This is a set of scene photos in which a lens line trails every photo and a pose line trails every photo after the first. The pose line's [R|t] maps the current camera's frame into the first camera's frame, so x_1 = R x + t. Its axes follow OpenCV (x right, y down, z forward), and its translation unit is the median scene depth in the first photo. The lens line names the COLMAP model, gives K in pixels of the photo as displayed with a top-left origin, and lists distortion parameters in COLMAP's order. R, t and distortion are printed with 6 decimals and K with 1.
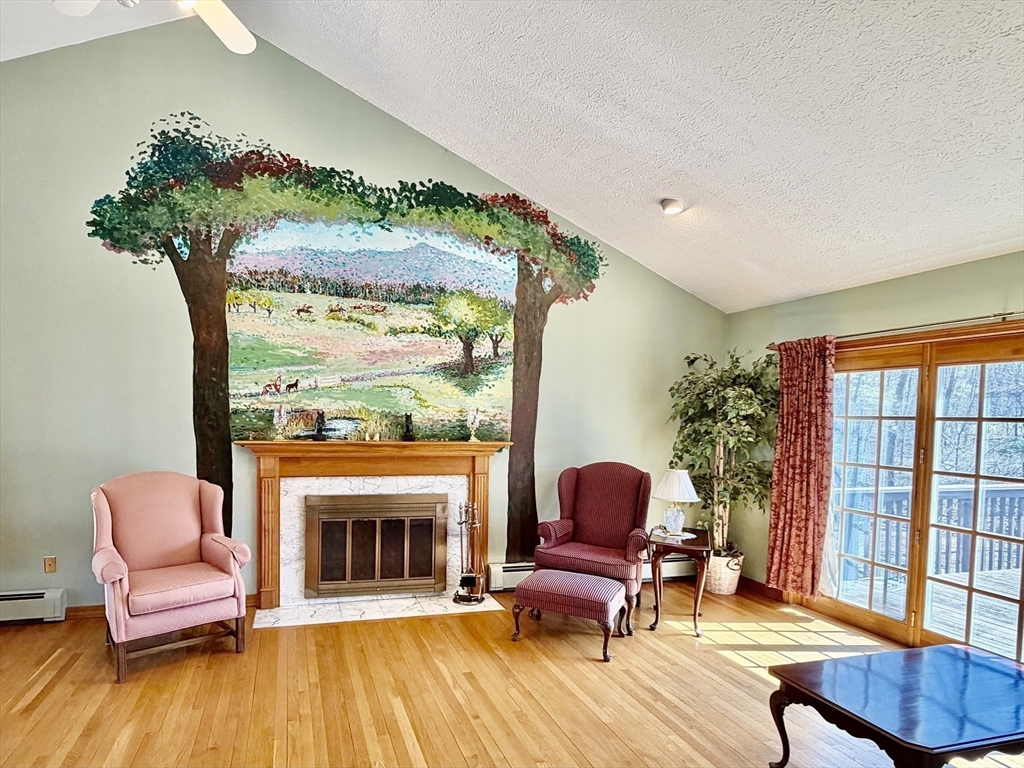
lens RADIAL K [[547.0, 0, 510.5], [0, 547.0, 424.3], [0, 0, 1]] dist [0.002334, -0.000101]
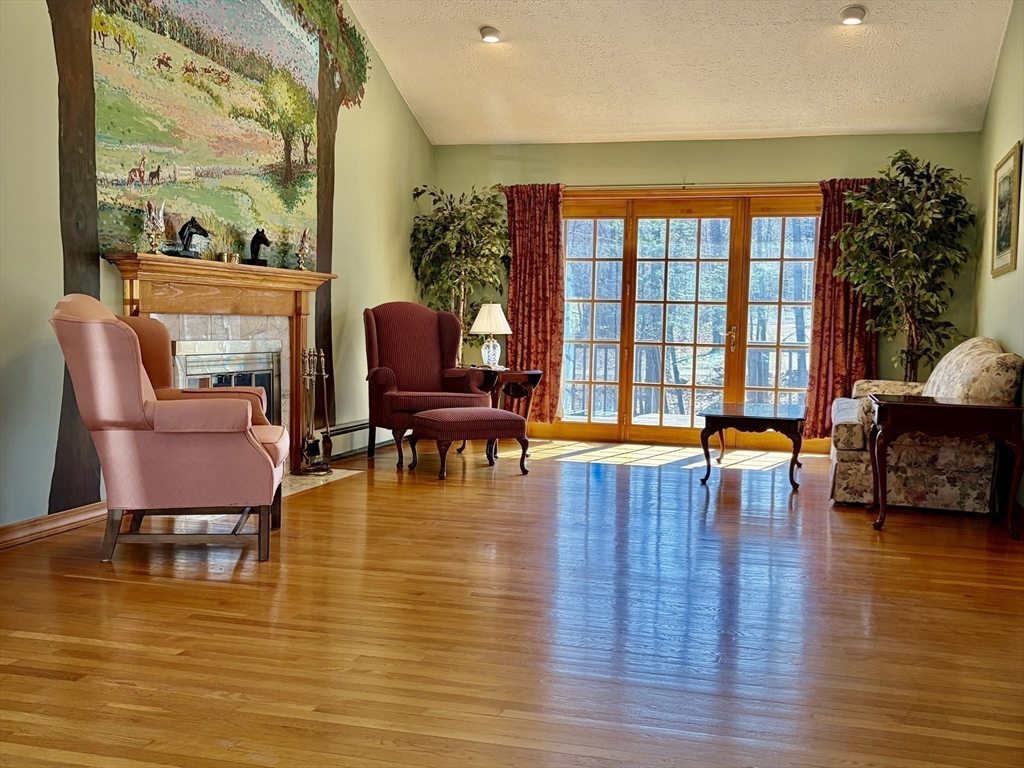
lens RADIAL K [[1085.4, 0, 512.0], [0, 1085.4, 384.0], [0, 0, 1]] dist [-0.000793, -0.022067]
pose [[0.506202, -0.053637, 0.860745, -1.310271], [0.008357, 0.998322, 0.057295, 0.109221], [-0.862374, -0.021810, 0.505801, -0.037582]]
